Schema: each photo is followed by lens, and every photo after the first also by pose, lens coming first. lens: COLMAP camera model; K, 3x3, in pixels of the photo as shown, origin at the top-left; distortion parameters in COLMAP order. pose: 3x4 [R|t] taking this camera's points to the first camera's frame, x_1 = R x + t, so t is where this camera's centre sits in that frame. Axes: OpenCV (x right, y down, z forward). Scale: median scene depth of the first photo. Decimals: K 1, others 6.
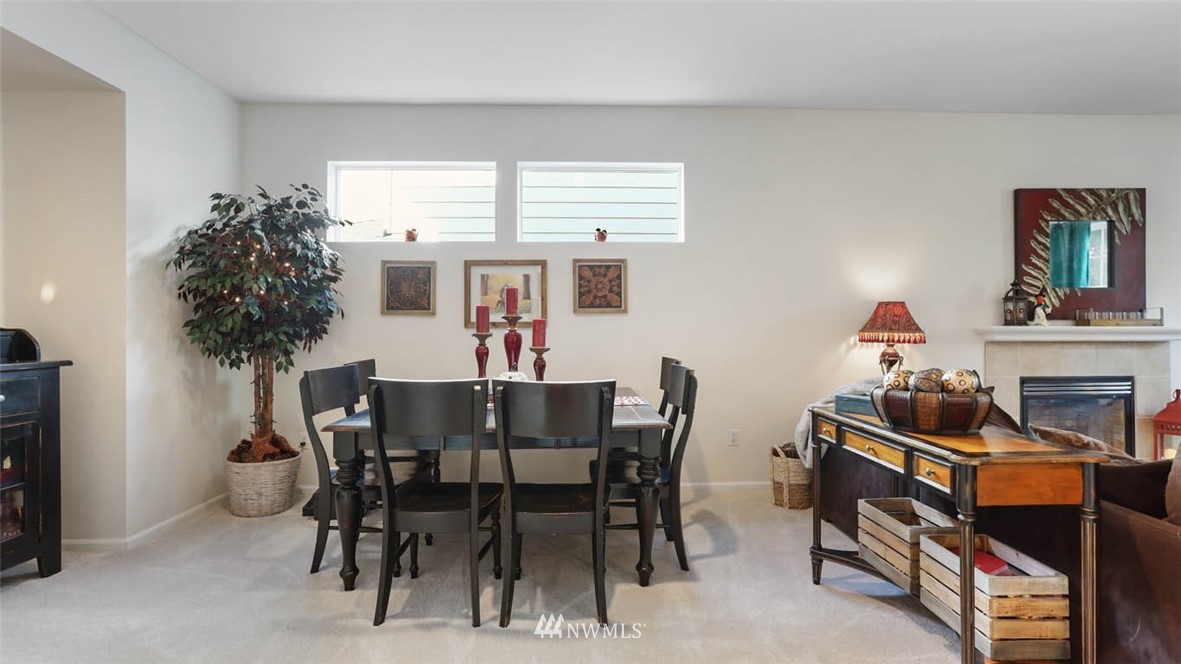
lens RADIAL K [[575.3, 0, 598.1], [0, 575.3, 323.5], [0, 0, 1]] dist [-0.047700, 0.031606]
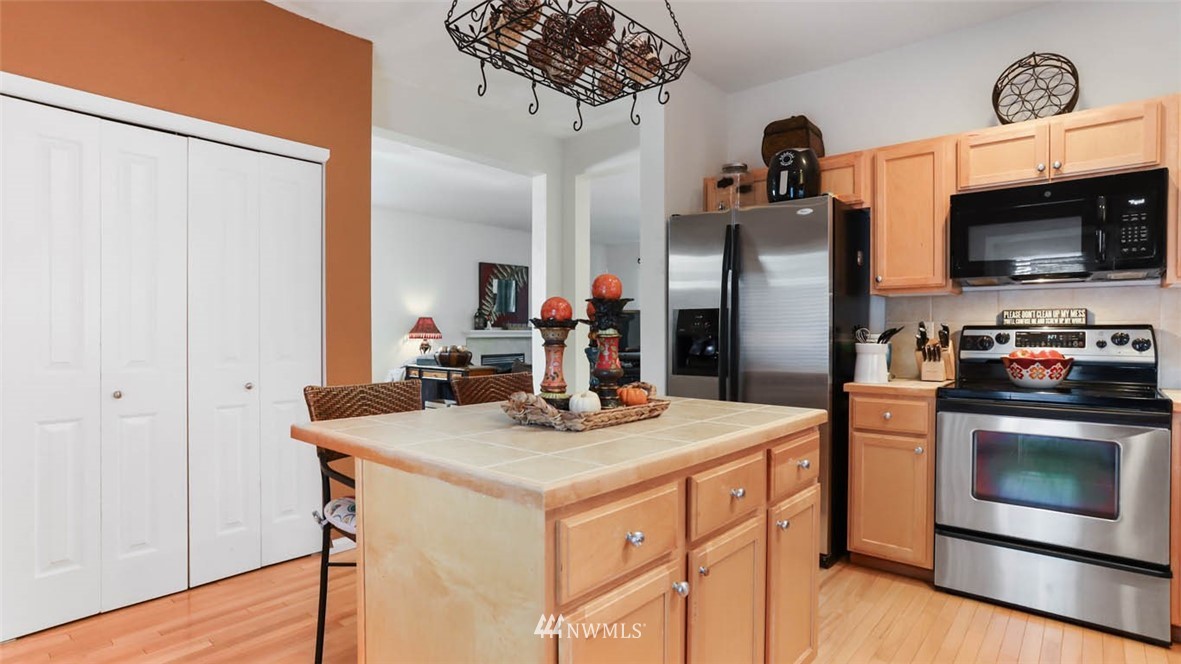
lens RADIAL K [[600.7, 0, 599.1], [0, 600.7, 343.0], [0, 0, 1]] dist [-0.054753, 0.035480]
pose [[0.675970, -0.013741, 0.736801, -0.576522], [-0.007516, 0.999646, 0.025538, -0.007376], [-0.736891, -0.022800, 0.675627, -0.797718]]
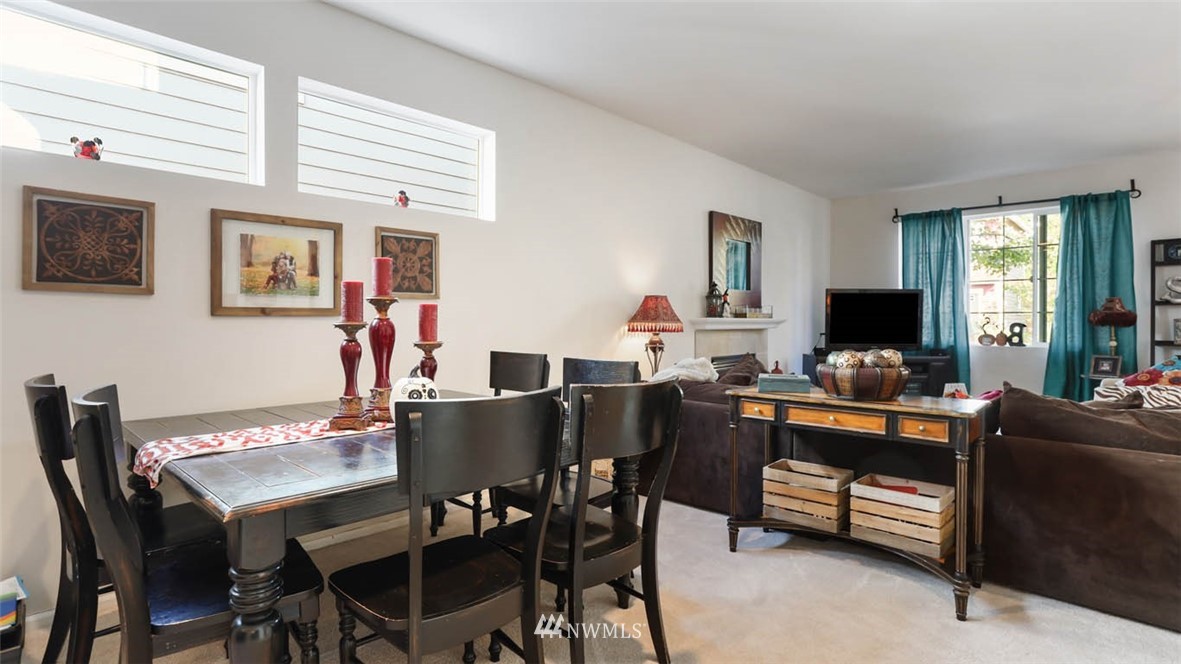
lens RADIAL K [[575.3, 0, 598.1], [0, 575.3, 323.5], [0, 0, 1]] dist [-0.047700, 0.031606]
pose [[0.714443, -0.001901, 0.699691, -0.362460], [-0.006152, 0.999941, 0.008999, 0.007448], [-0.699666, -0.010733, 0.714389, 0.257268]]
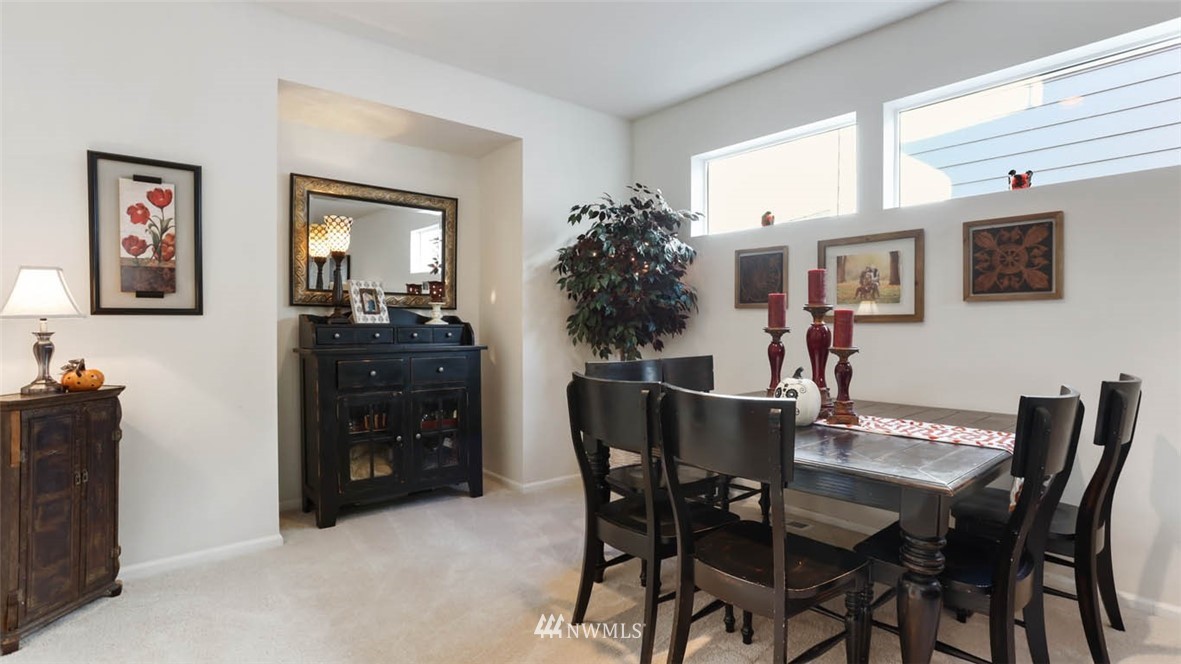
lens RADIAL K [[588.9, 0, 590.5], [0, 588.9, 332.0], [0, 0, 1]] dist [-0.051172, 0.031733]
pose [[0.612960, 0.012625, -0.790013, 0.231828], [0.003686, 0.999816, 0.018838, 0.003903], [0.790105, -0.014459, 0.612801, 0.221021]]
